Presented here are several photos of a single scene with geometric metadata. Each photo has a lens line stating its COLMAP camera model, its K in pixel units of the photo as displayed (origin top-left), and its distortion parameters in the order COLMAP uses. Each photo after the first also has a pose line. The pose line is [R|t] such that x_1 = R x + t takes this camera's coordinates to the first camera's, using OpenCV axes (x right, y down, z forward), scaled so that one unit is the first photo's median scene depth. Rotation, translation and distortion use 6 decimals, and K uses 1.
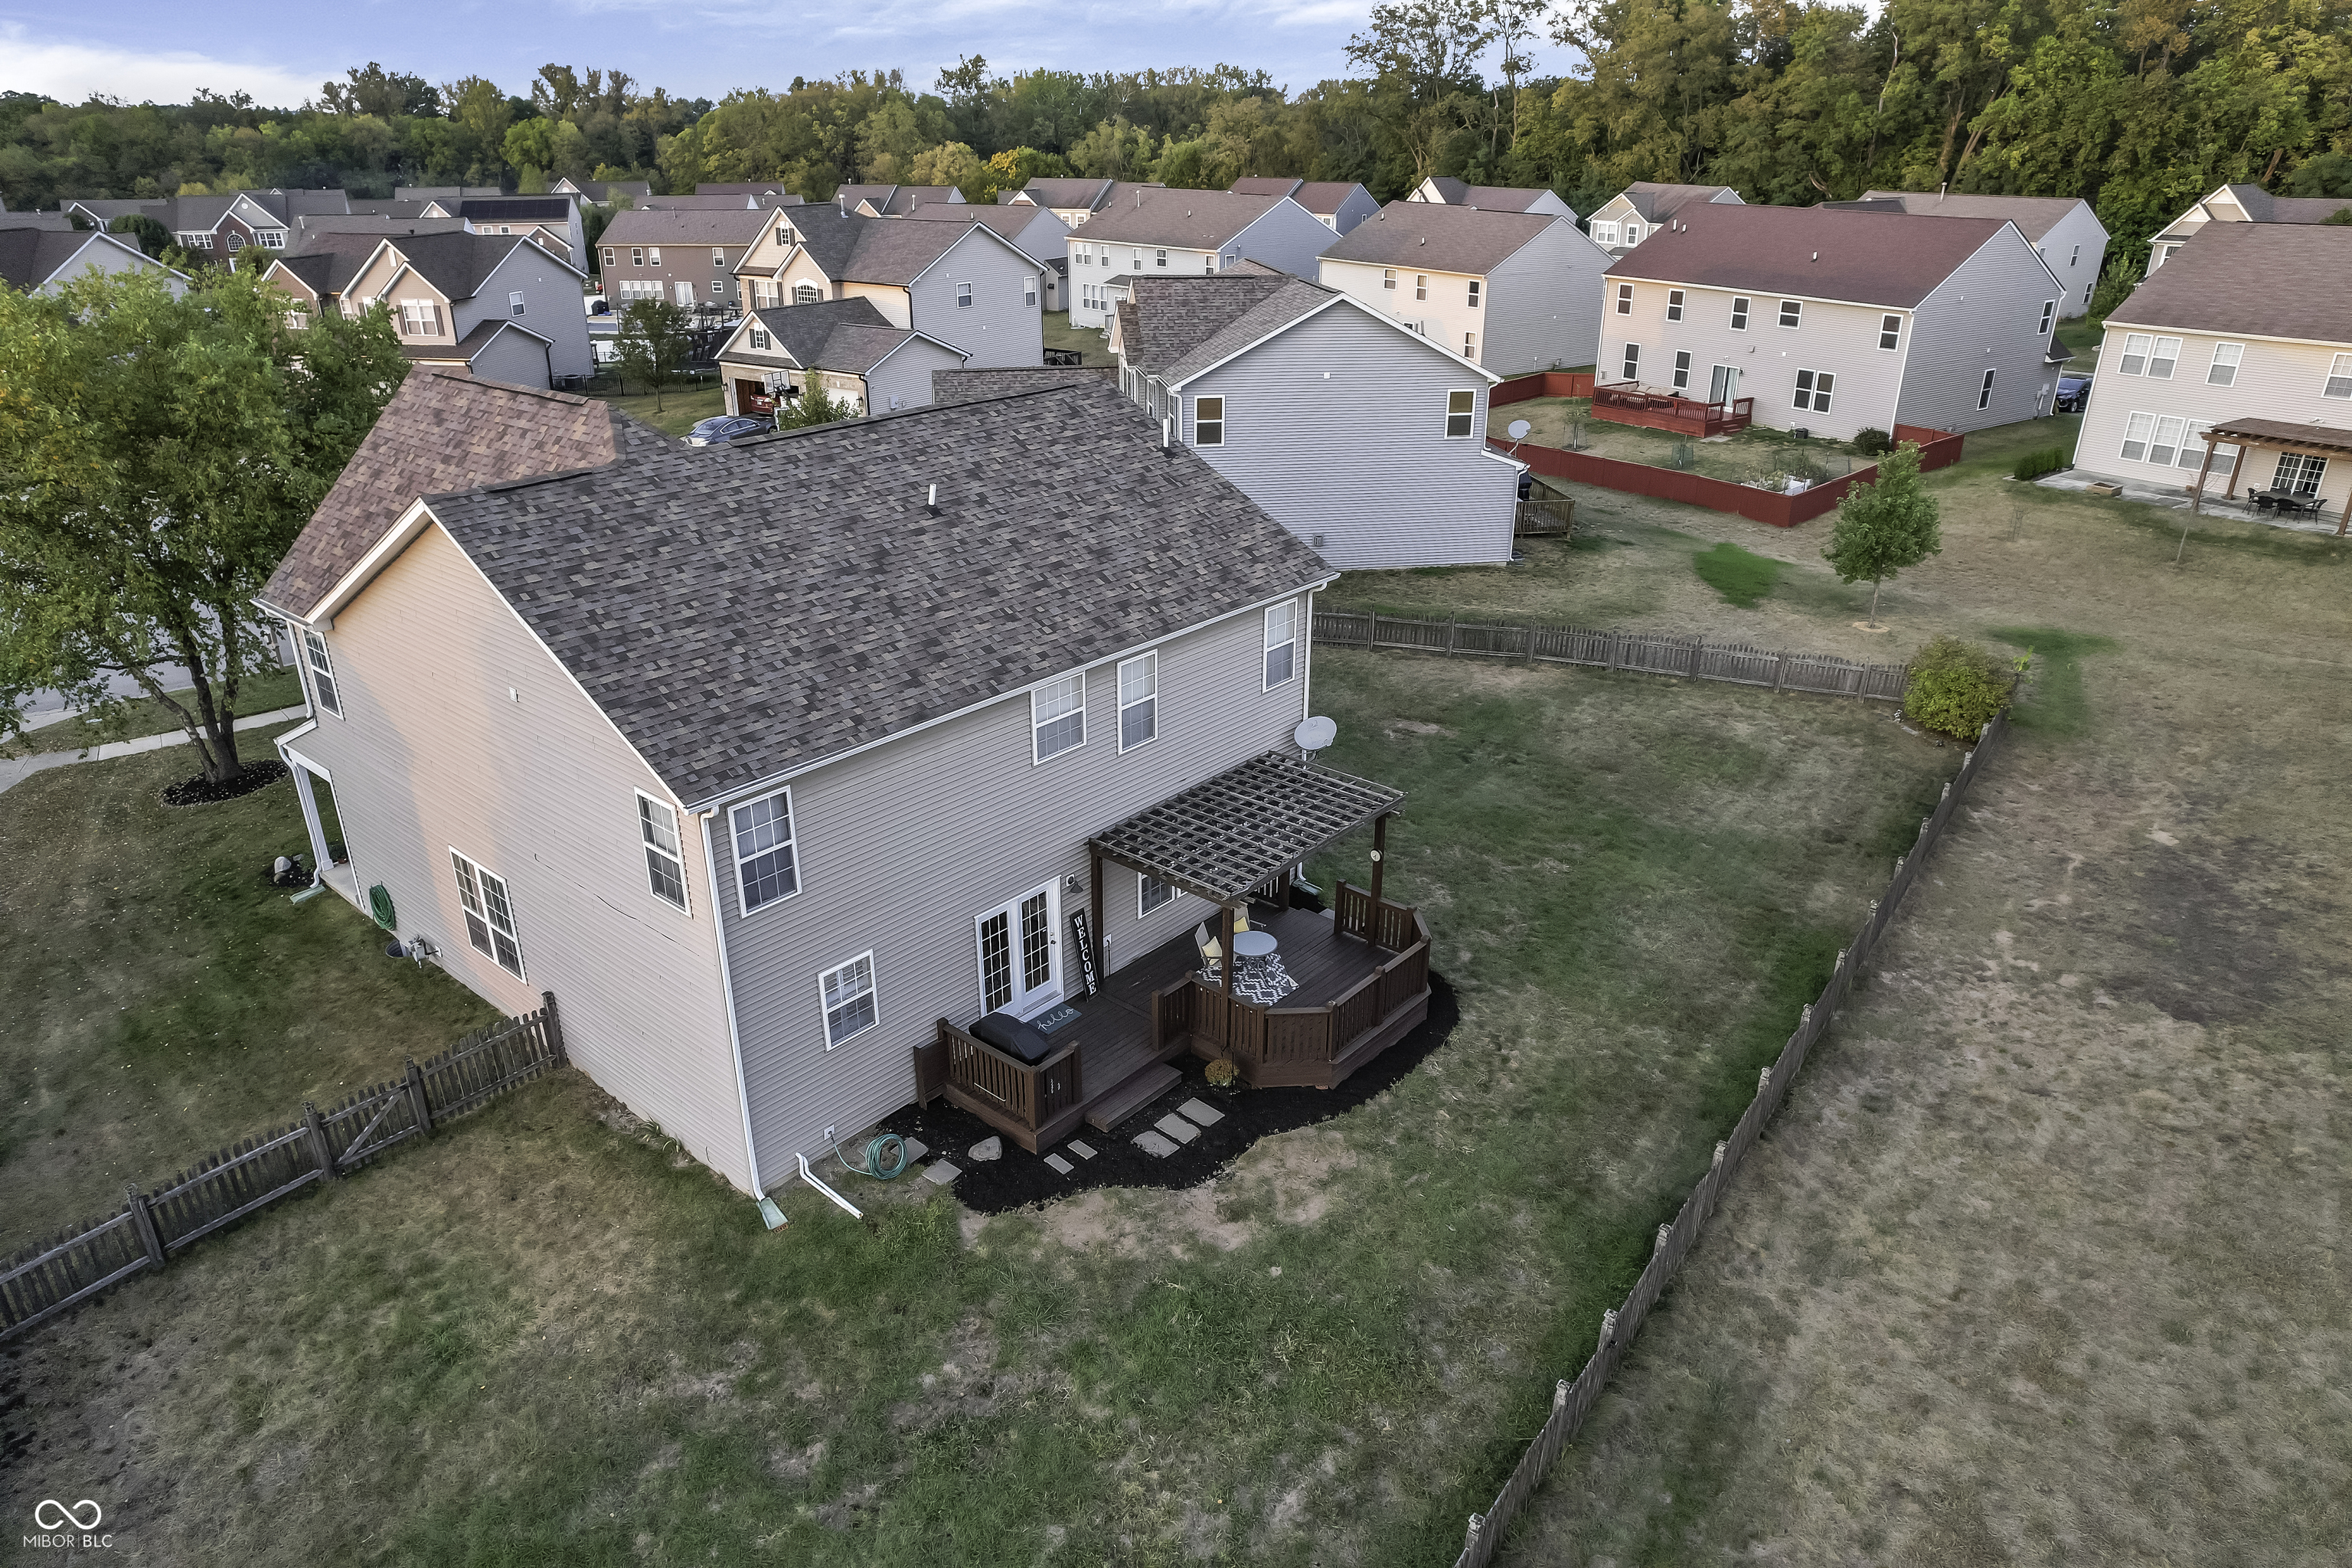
lens RADIAL K [[1517.2, 0, 1182.2], [0, 1517.2, 786.2], [0, 0, 1]] dist [-0.074174, 0.069278]
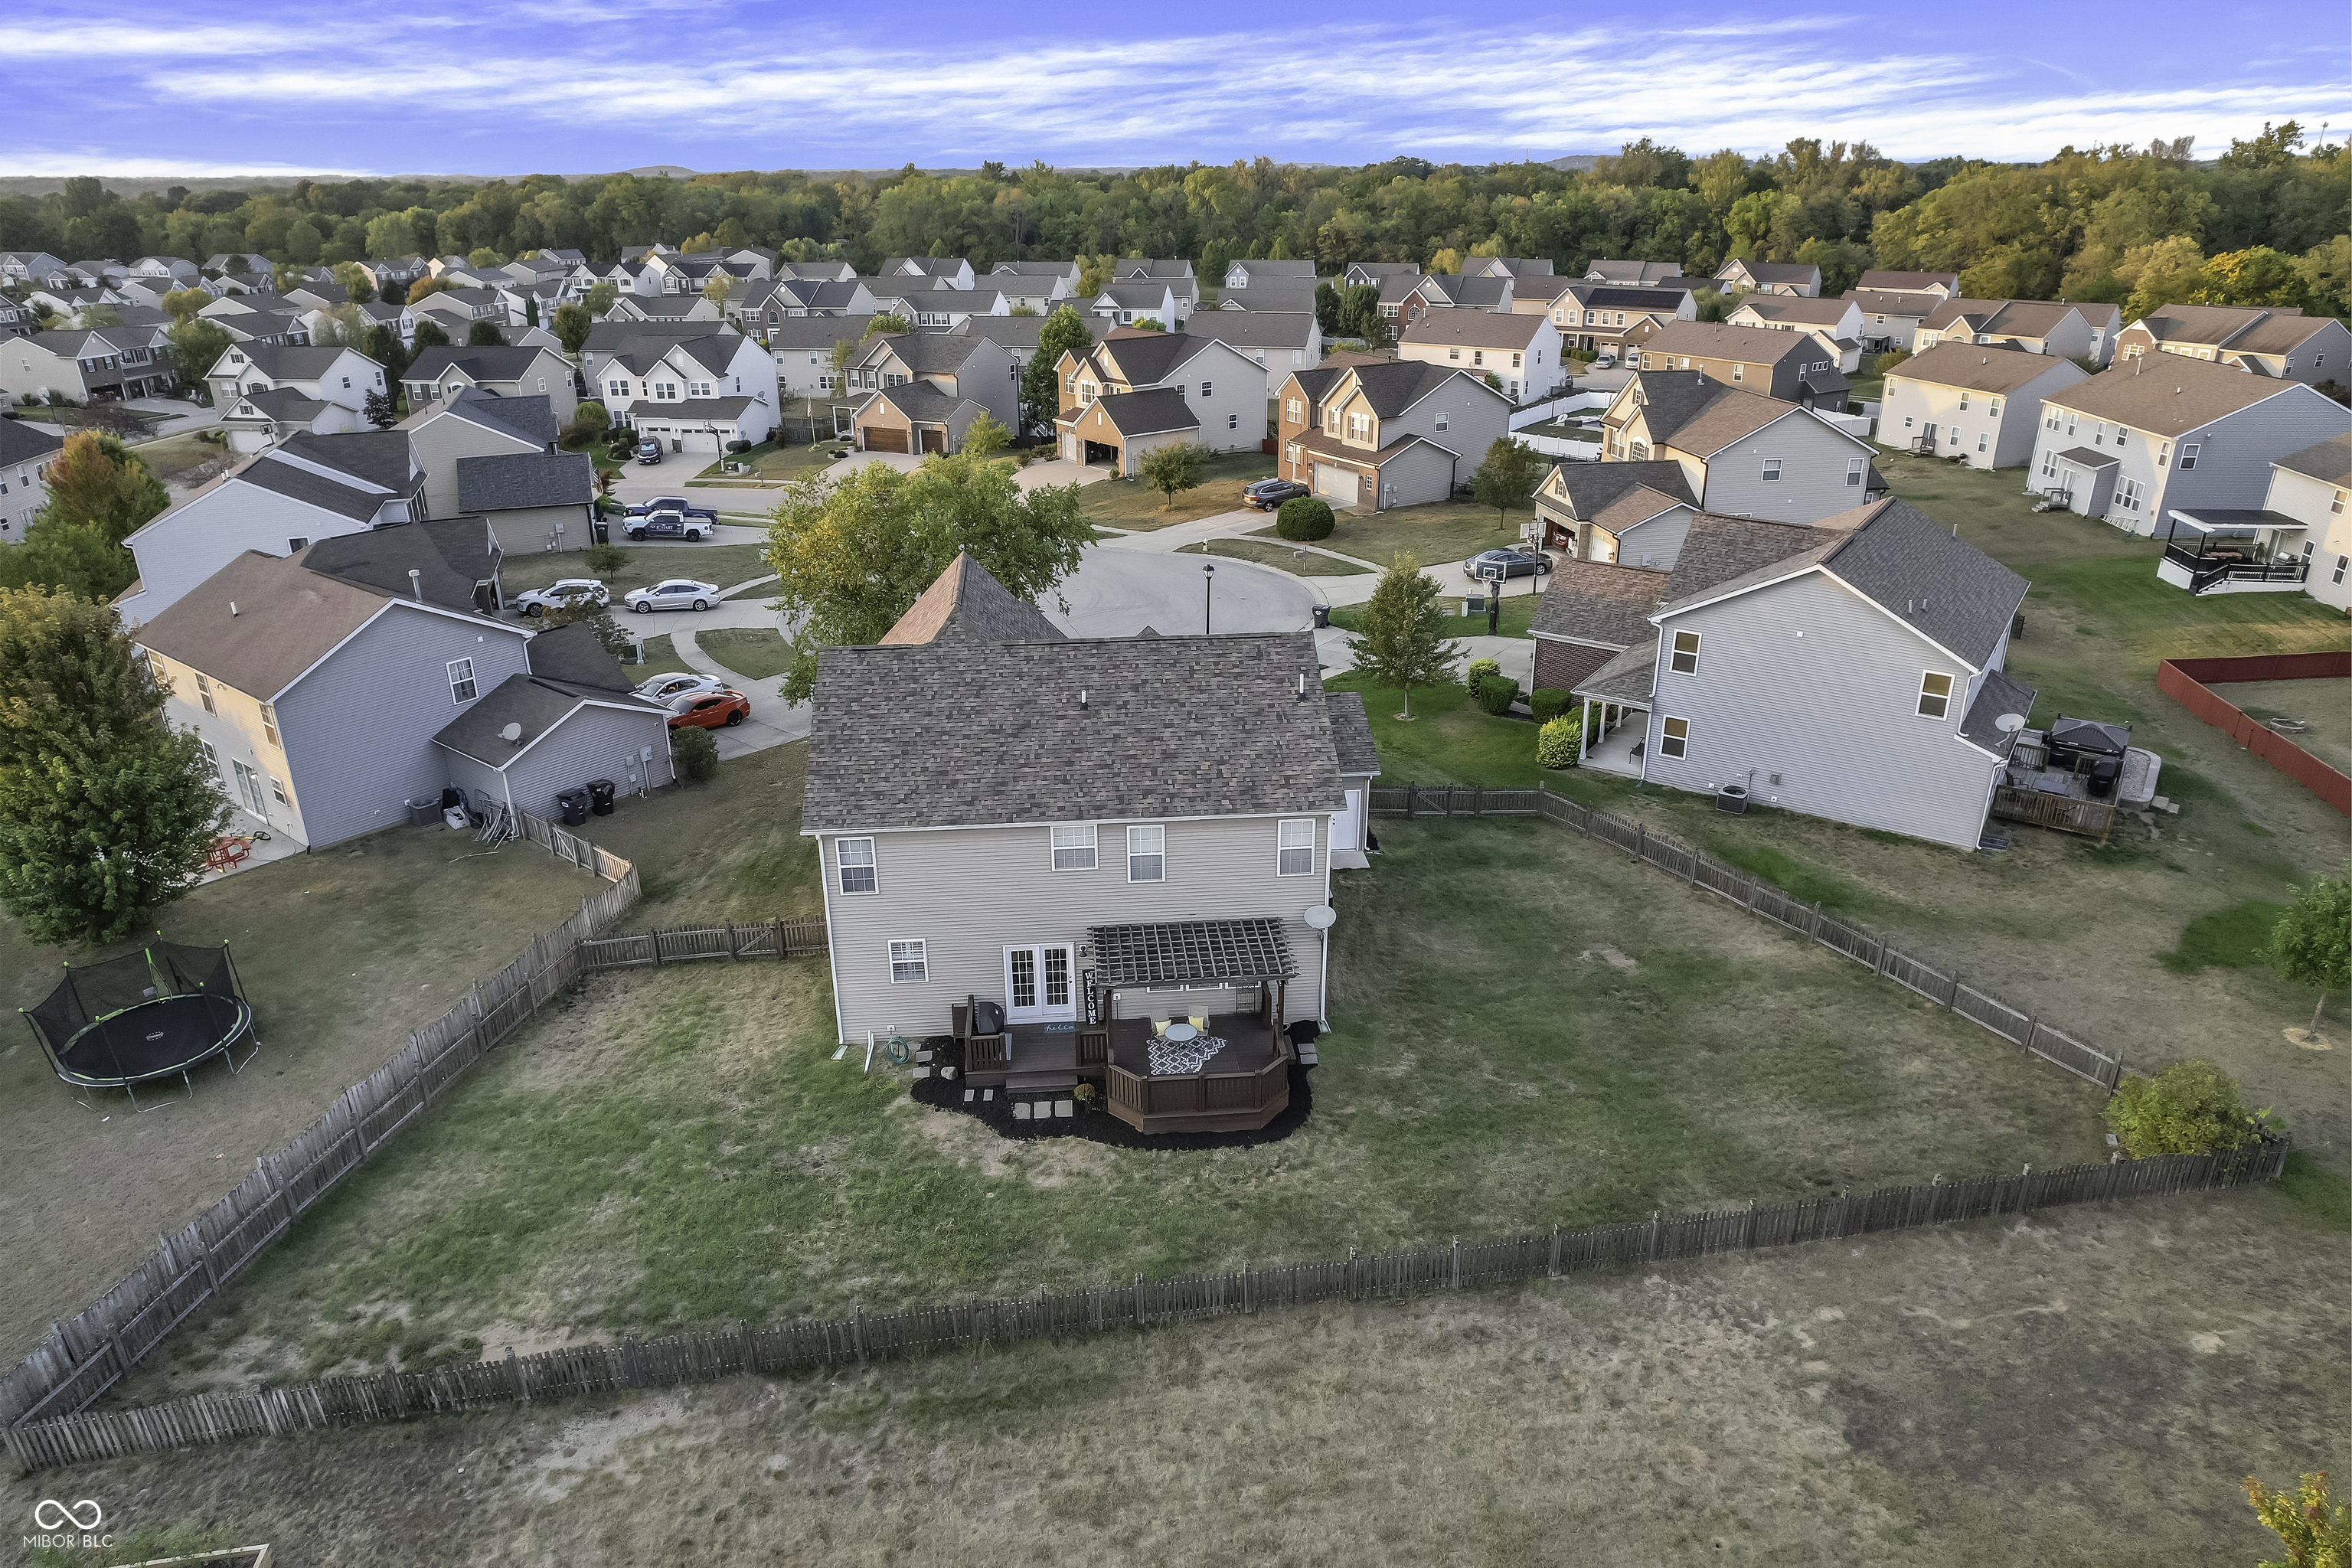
lens RADIAL K [[1517.2, 0, 1182.2], [0, 1517.2, 786.2], [0, 0, 1]] dist [-0.074174, 0.069278]
pose [[0.714897, 0.263406, -0.647718, 0.739052], [-0.279292, 0.956797, 0.080840, -0.193433], [0.641029, 0.123110, 0.757579, -0.119970]]
